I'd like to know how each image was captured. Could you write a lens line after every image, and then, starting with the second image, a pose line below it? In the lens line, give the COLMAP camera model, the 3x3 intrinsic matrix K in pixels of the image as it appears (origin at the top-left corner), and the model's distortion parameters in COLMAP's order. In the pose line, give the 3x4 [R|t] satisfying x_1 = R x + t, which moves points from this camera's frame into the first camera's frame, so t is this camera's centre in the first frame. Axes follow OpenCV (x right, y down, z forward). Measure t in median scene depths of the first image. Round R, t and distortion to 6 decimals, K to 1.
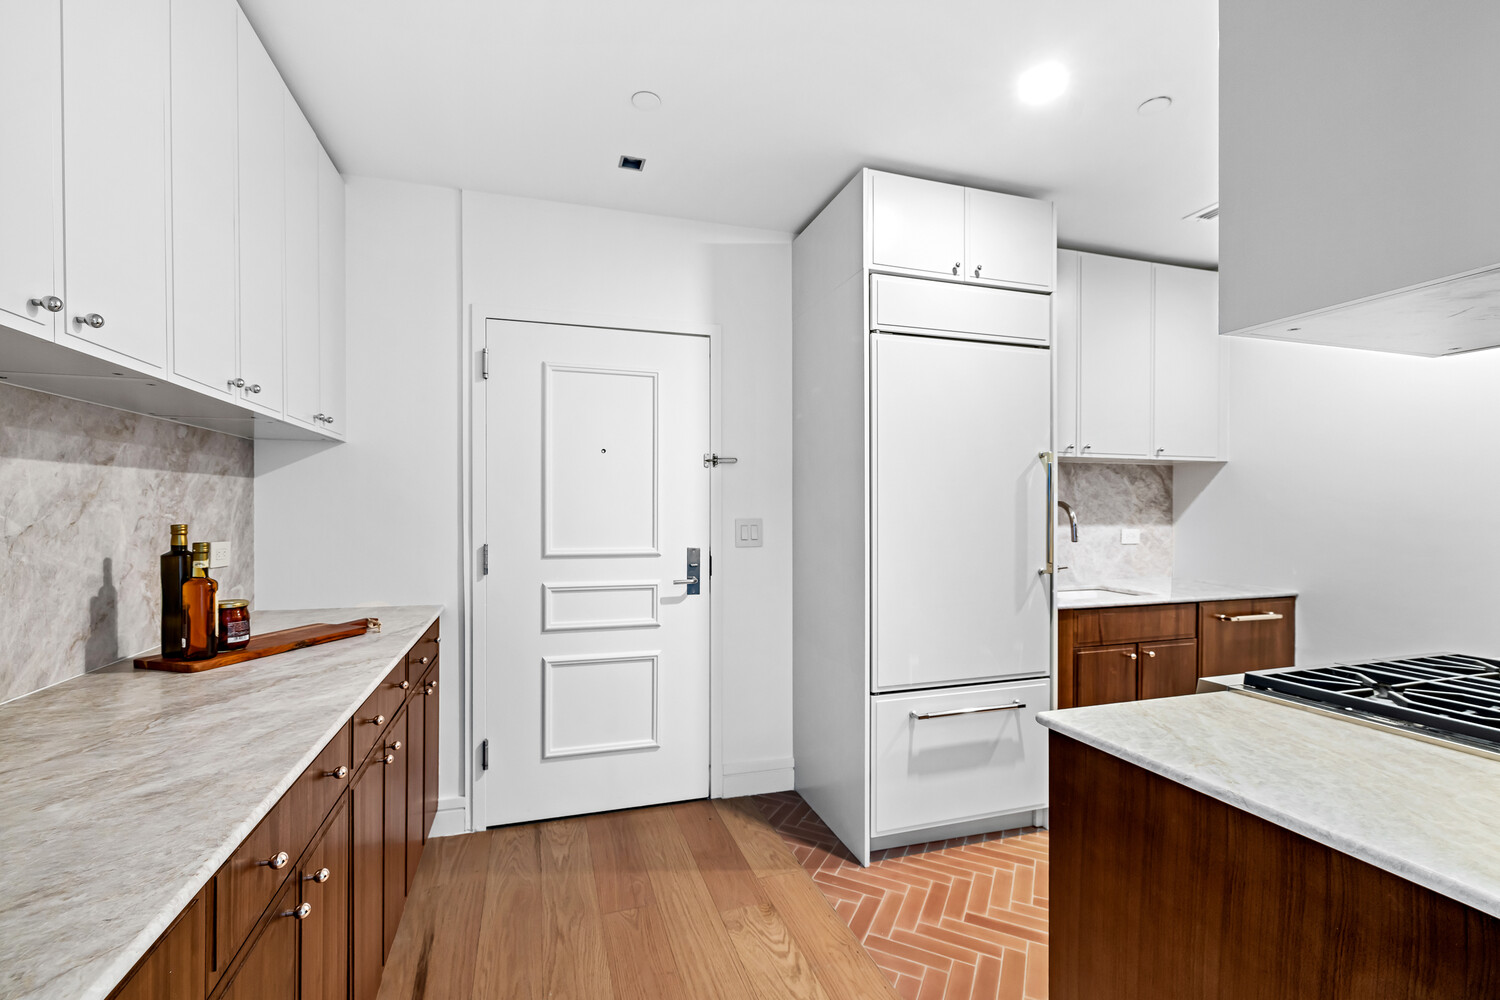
lens RADIAL K [[644.0, 0, 741.9], [0, 644.0, 502.6], [0, 0, 1]] dist [-0.000189, 0.000984]
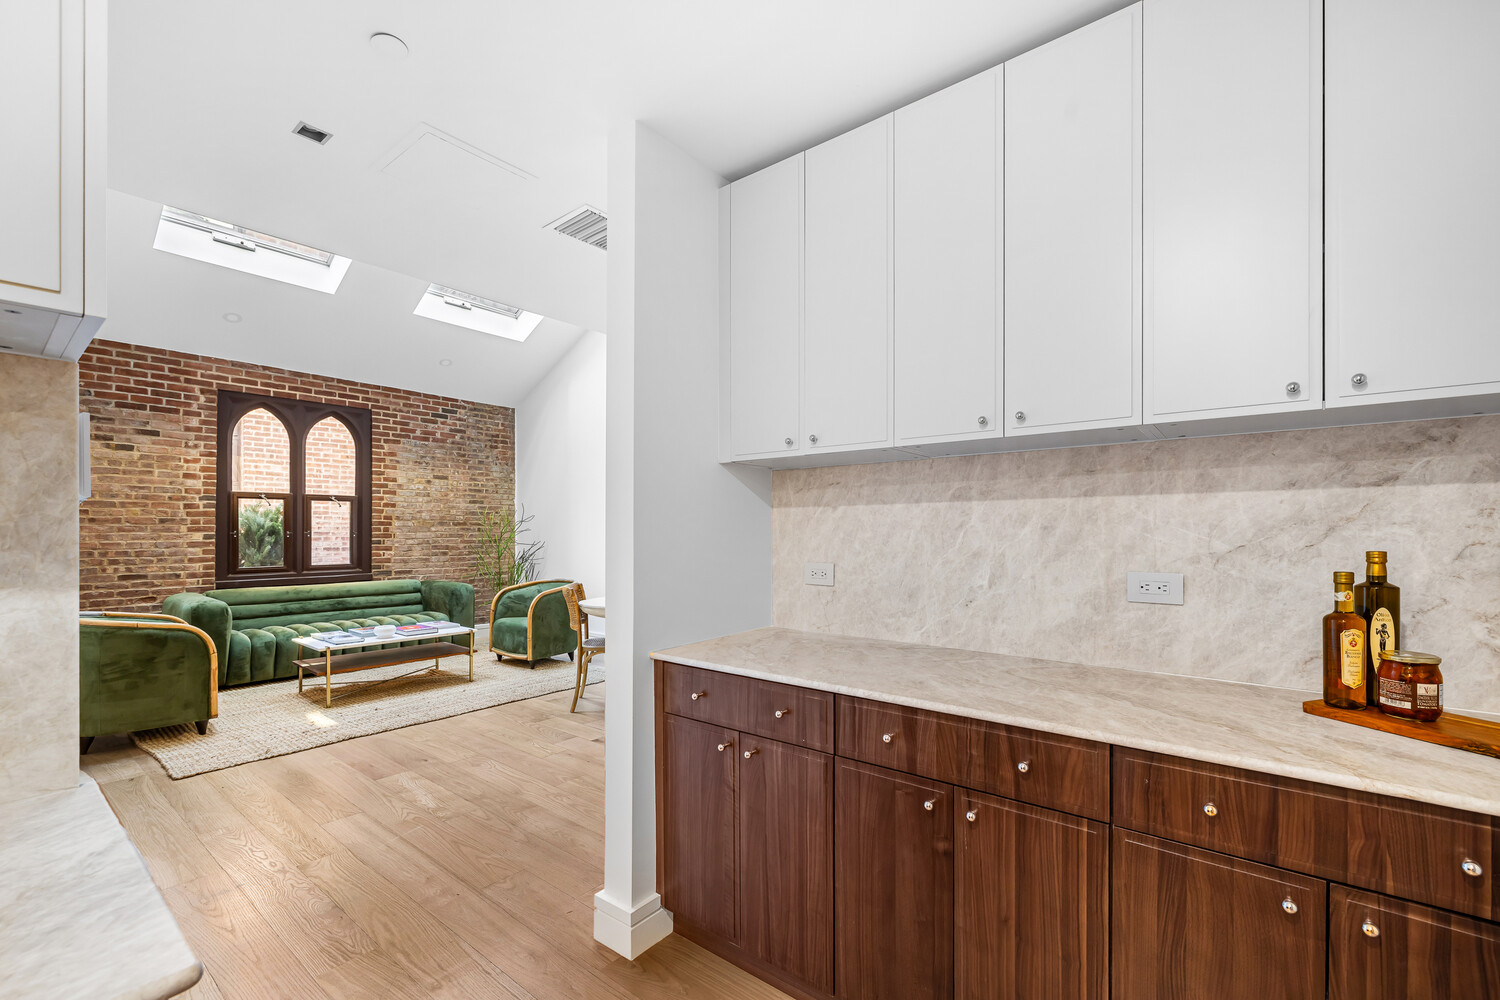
lens RADIAL K [[644.0, 0, 740.6], [0, 644.0, 528.4], [0, 0, 1]] dist [-0.000189, 0.000984]
pose [[-0.837441, -0.003786, -0.546515, 0.350812], [0.000542, 0.999970, -0.007758, 0.011582], [0.546528, -0.006792, -0.837413, 1.465680]]
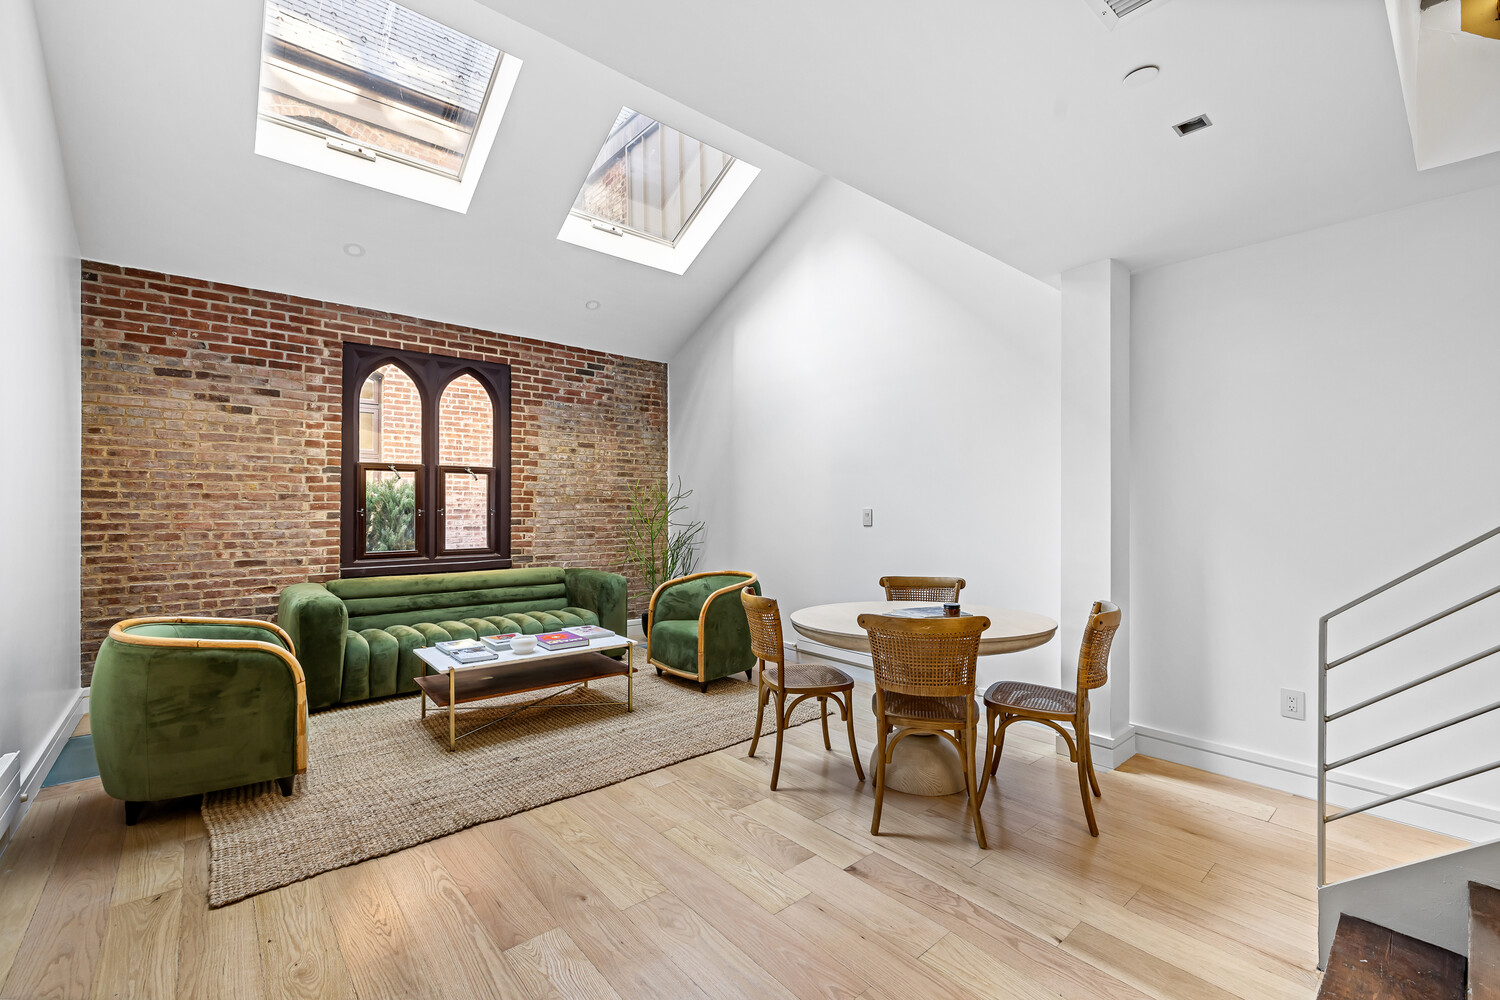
lens RADIAL K [[644.0, 0, 736.2], [0, 644.0, 509.2], [0, 0, 1]] dist [-0.000189, 0.000984]
pose [[-0.926274, -0.002885, -0.376840, 0.231754], [-0.002520, 0.999996, -0.001462, -0.004838], [0.376842, -0.000404, -0.926277, 0.109286]]
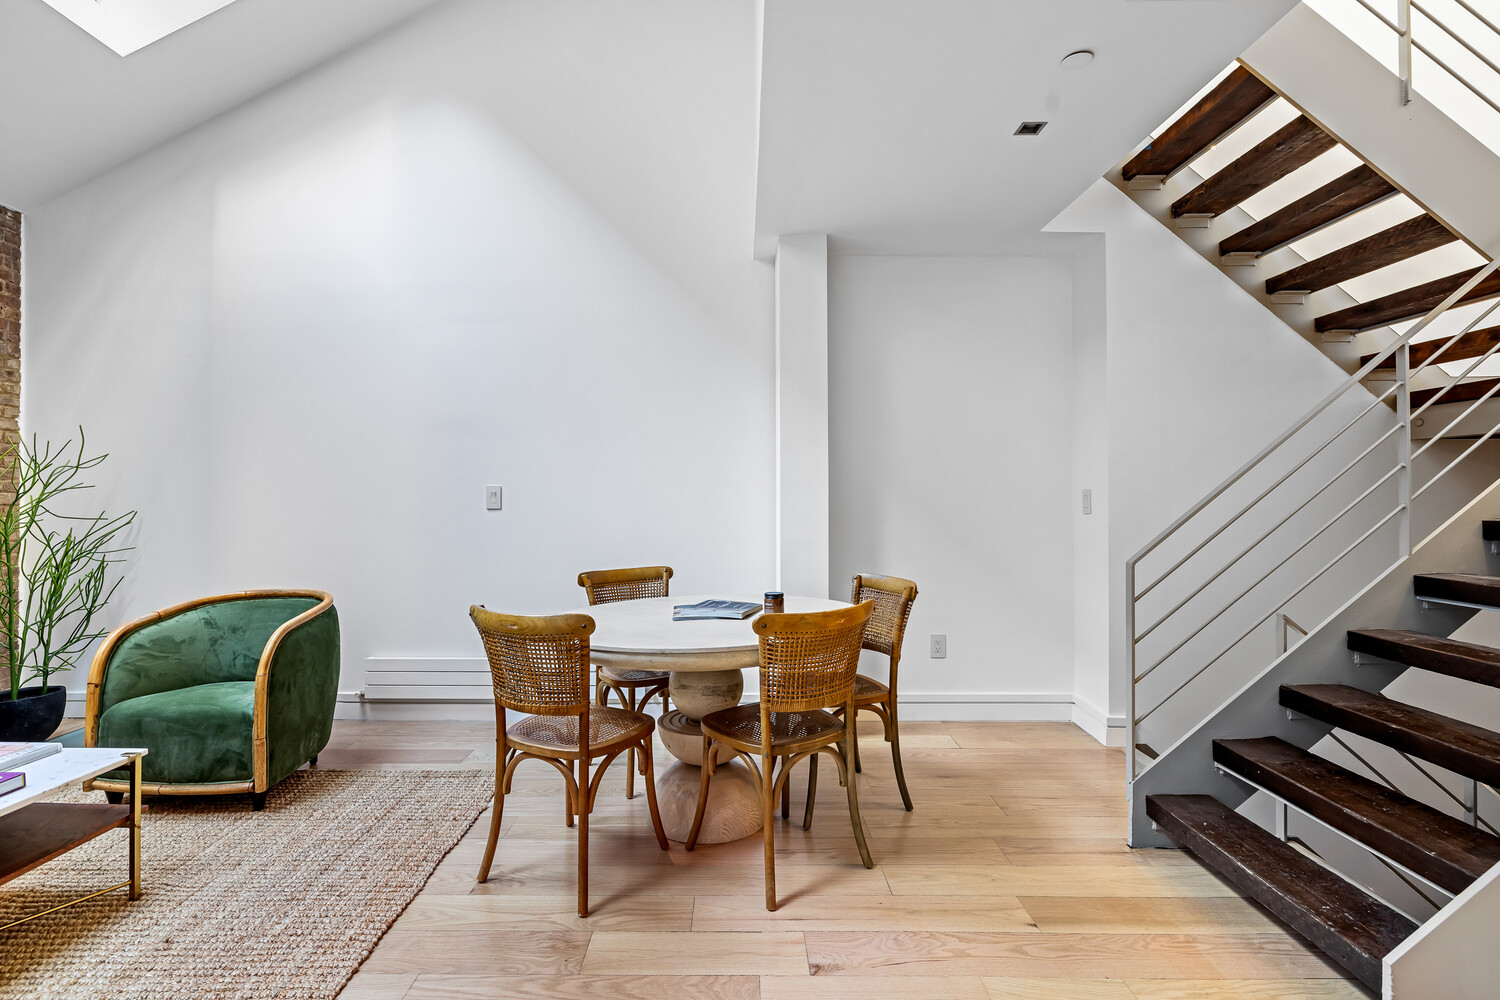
lens RADIAL K [[699.9, 0, 756.8], [0, 699.9, 492.5], [0, 0, 1]] dist [-0.011994, 0.003736]
pose [[-0.310476, -0.007277, -0.950553, 0.617387], [0.005589, 0.999939, -0.009481, 0.046534], [0.950565, -0.008256, -0.310417, -1.061178]]
